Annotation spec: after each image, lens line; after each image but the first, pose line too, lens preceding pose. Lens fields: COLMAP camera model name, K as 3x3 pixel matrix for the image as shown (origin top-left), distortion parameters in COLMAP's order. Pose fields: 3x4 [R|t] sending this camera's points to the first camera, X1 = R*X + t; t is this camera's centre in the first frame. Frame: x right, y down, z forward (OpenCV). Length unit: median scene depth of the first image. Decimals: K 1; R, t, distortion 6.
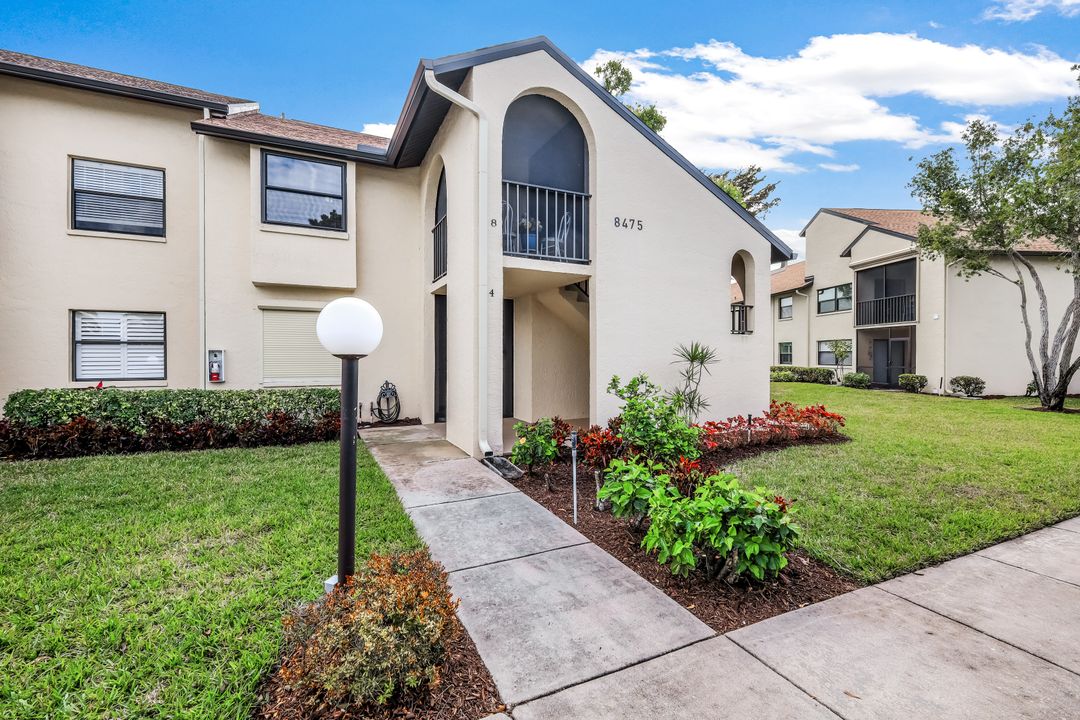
lens RADIAL K [[477.8, 0, 538.5], [0, 477.8, 359.4], [0, 0, 1]] dist [-0.000332, -0.000160]
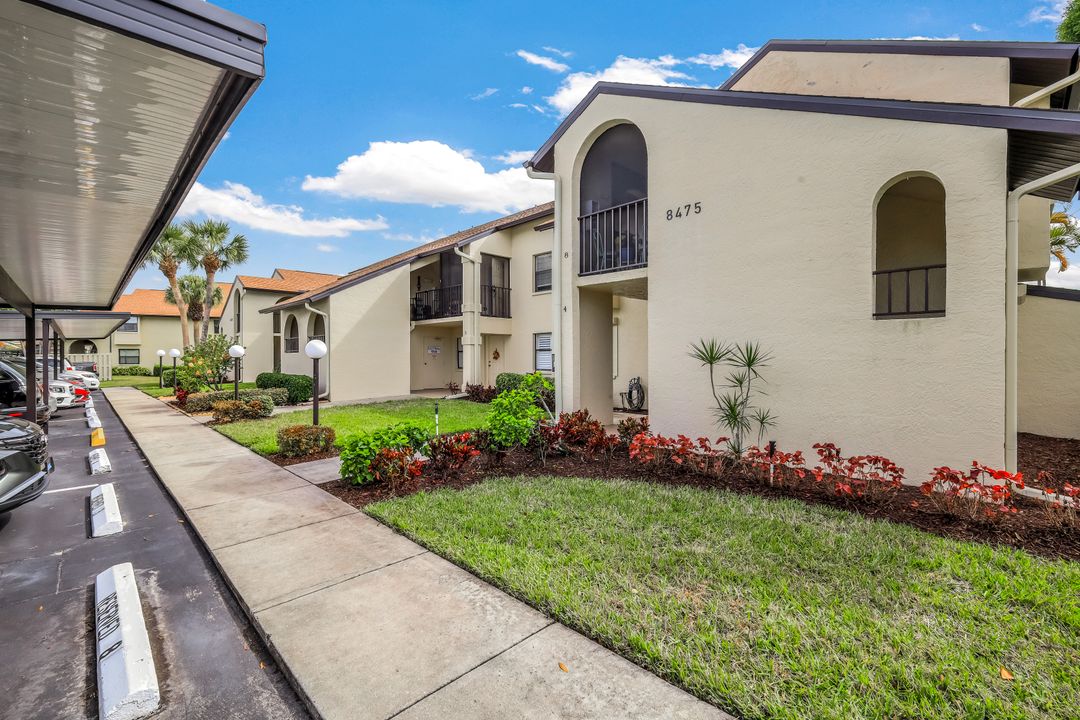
lens RADIAL K [[484.7, 0, 540.3], [0, 484.7, 358.2], [0, 0, 1]] dist [0.008280, -0.000323]
pose [[0.303060, -0.000220, -0.952972, 1.004369], [-0.001339, 0.999999, -0.000657, -0.002692], [0.952971, 0.001475, 0.303059, 0.464872]]
